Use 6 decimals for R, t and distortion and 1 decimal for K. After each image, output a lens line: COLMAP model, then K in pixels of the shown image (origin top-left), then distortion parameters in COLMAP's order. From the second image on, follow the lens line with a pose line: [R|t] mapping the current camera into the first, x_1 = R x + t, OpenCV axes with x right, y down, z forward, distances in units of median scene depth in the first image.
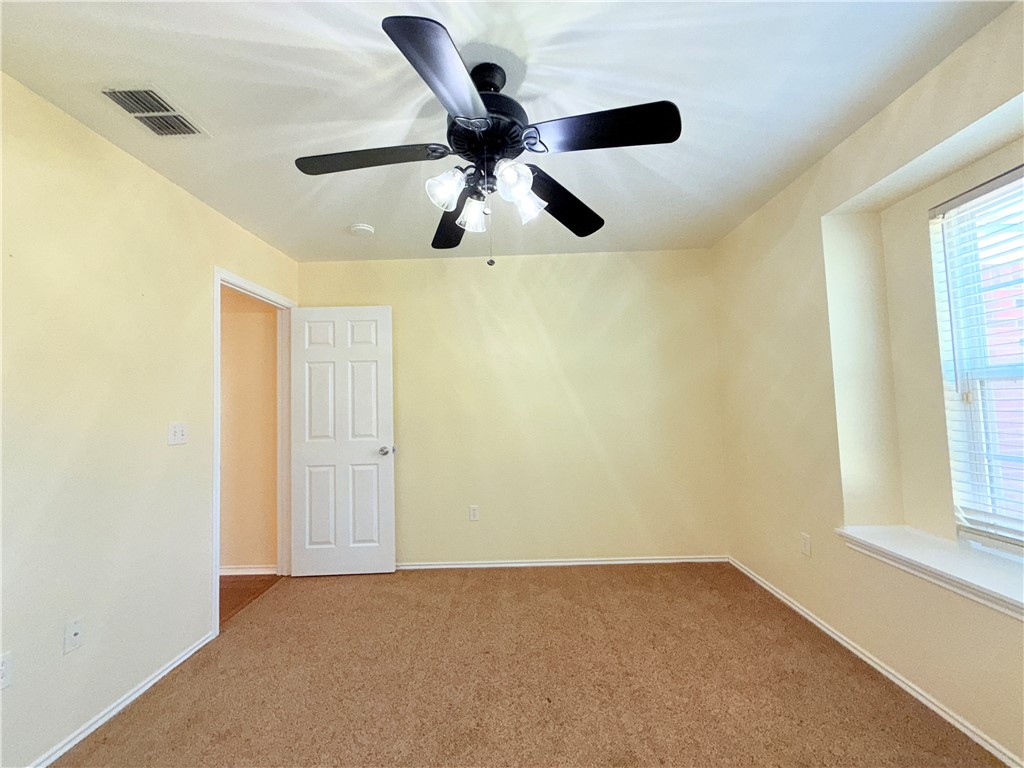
lens RADIAL K [[406.3, 0, 509.7], [0, 406.3, 381.0], [0, 0, 1]] dist [-0.001968, 0.001030]
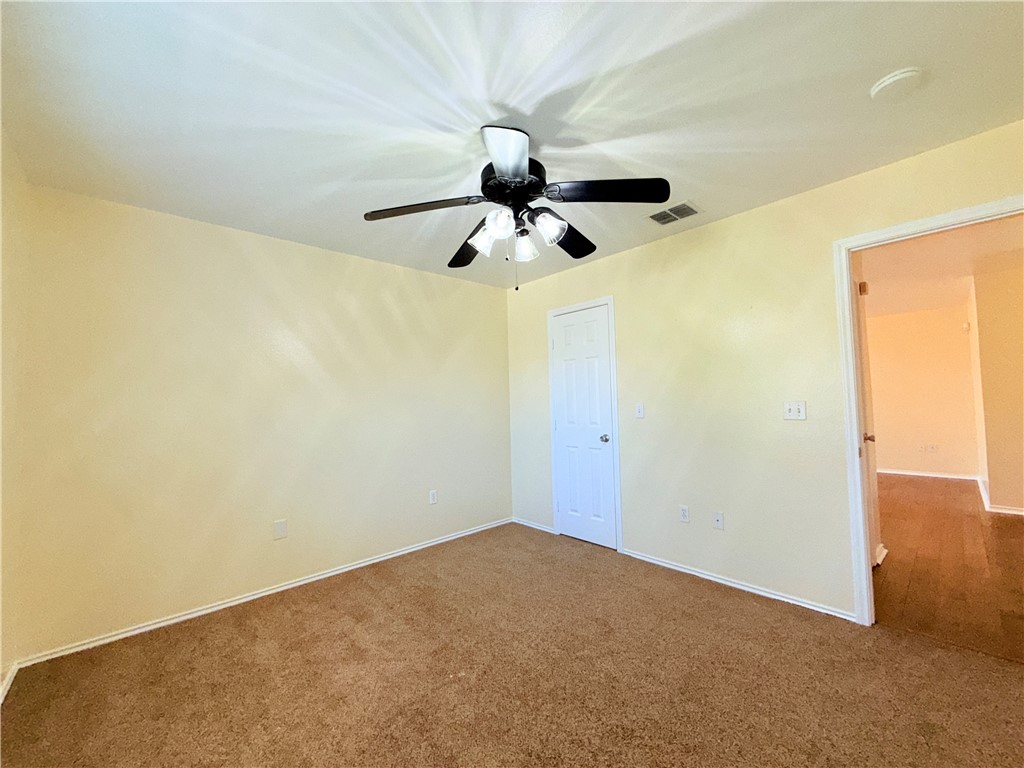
lens RADIAL K [[406.3, 0, 508.5], [0, 406.3, 382.0], [0, 0, 1]] dist [-0.001968, 0.001030]
pose [[-0.723784, 0.018002, -0.689792, 0.419220], [0.090588, 0.993487, -0.069125, 0.037832], [0.684054, -0.112518, -0.720701, 0.923249]]
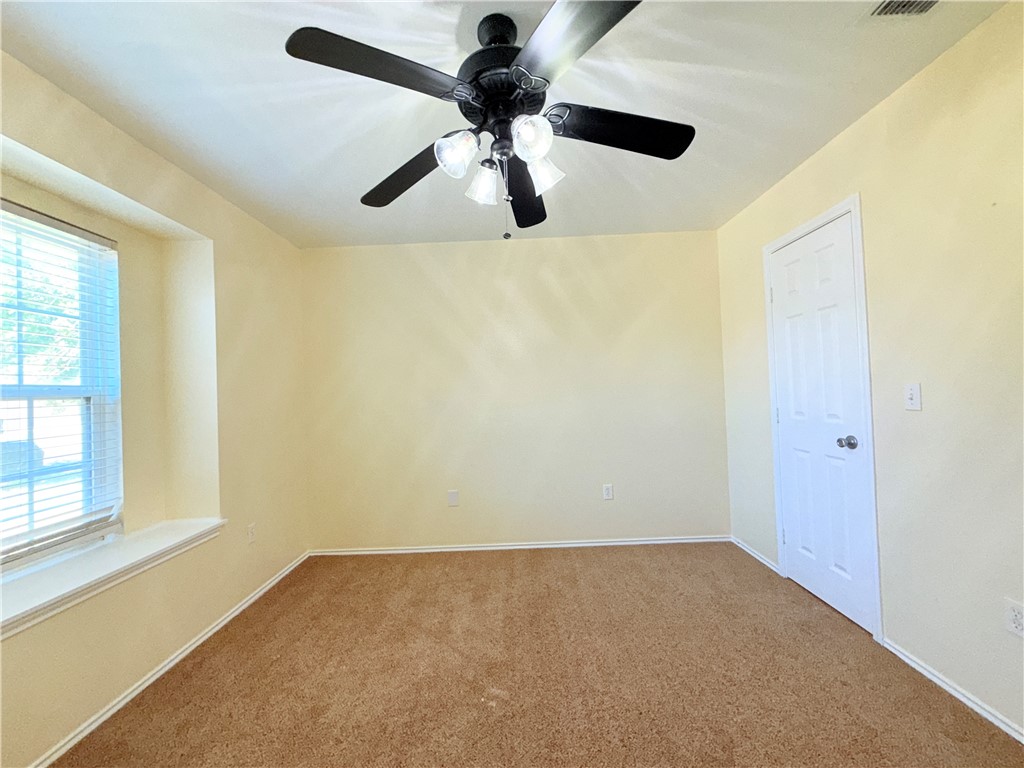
lens RADIAL K [[406.3, 0, 509.5], [0, 406.3, 380.8], [0, 0, 1]] dist [-0.001968, 0.001030]
pose [[-0.997517, 0.068789, -0.015078, -0.006026], [0.069811, 0.994071, -0.083363, 0.056753], [0.009254, -0.084208, -0.996405, 0.945100]]
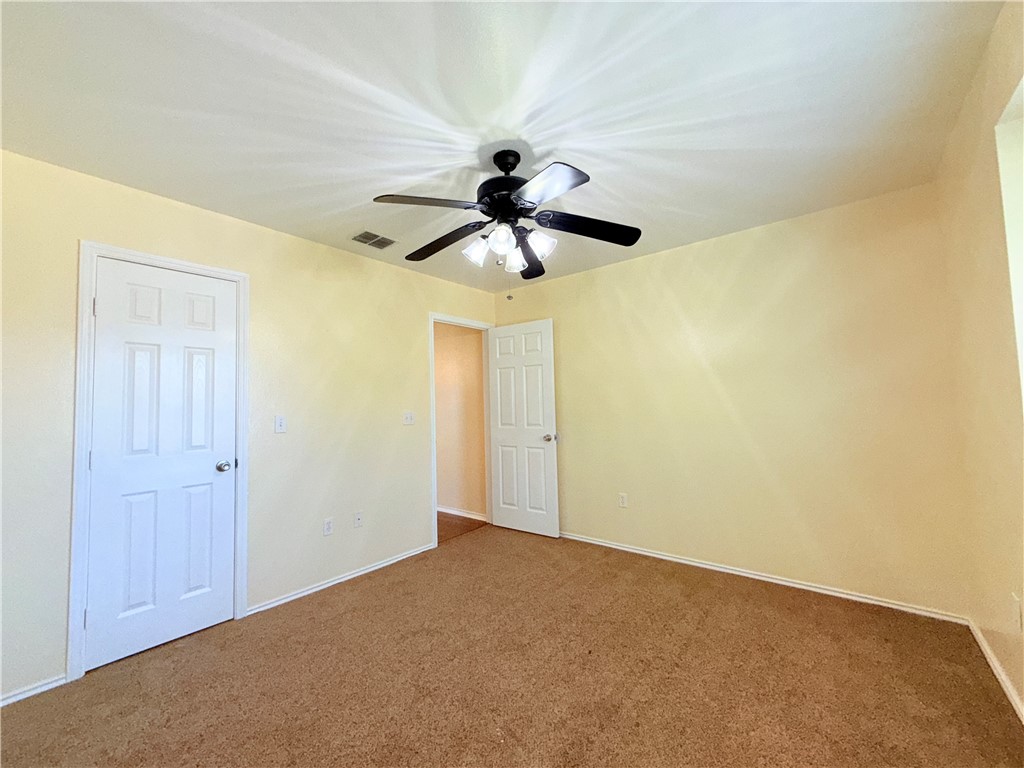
lens RADIAL K [[406.3, 0, 509.0], [0, 406.3, 380.9], [0, 0, 1]] dist [-0.001968, 0.001030]
pose [[0.782481, -0.026457, -0.622113, 0.389904], [0.038733, 0.999230, 0.006222, -0.012948], [0.621469, -0.028965, 0.782903, -0.030551]]
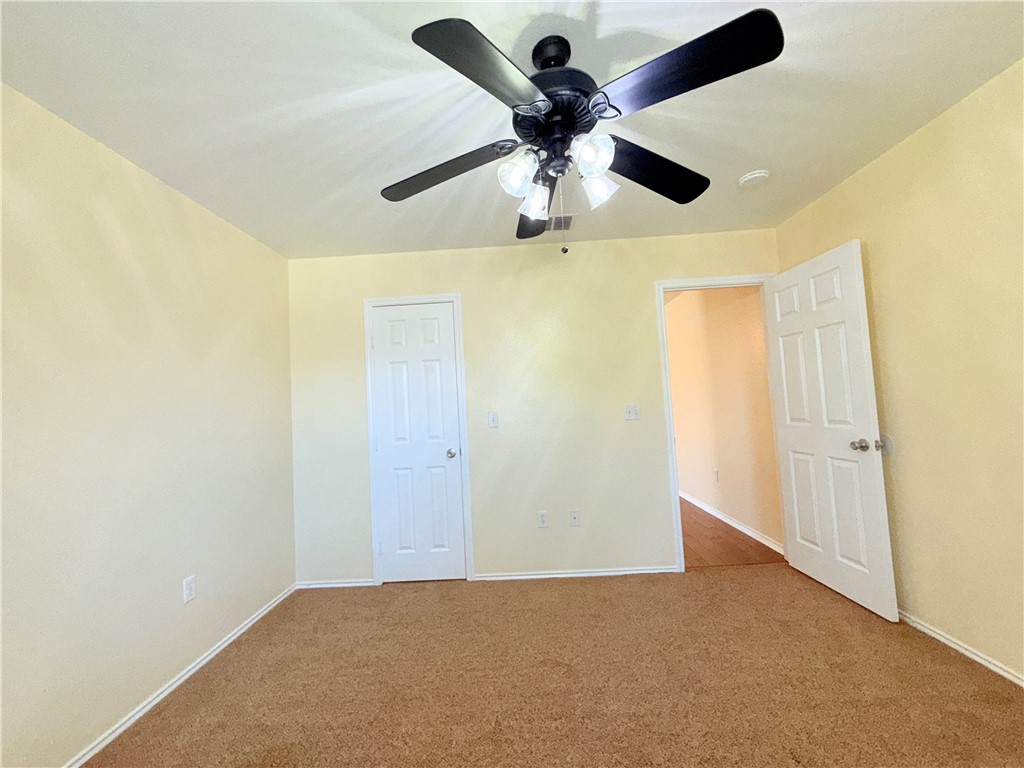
lens RADIAL K [[406.3, 0, 508.7], [0, 406.3, 381.4], [0, 0, 1]] dist [-0.001968, 0.001030]
pose [[-0.005749, -0.027173, -0.999614, 0.441143], [0.115130, 0.992965, -0.027654, 0.008481], [0.993334, -0.115245, -0.002580, 0.419106]]
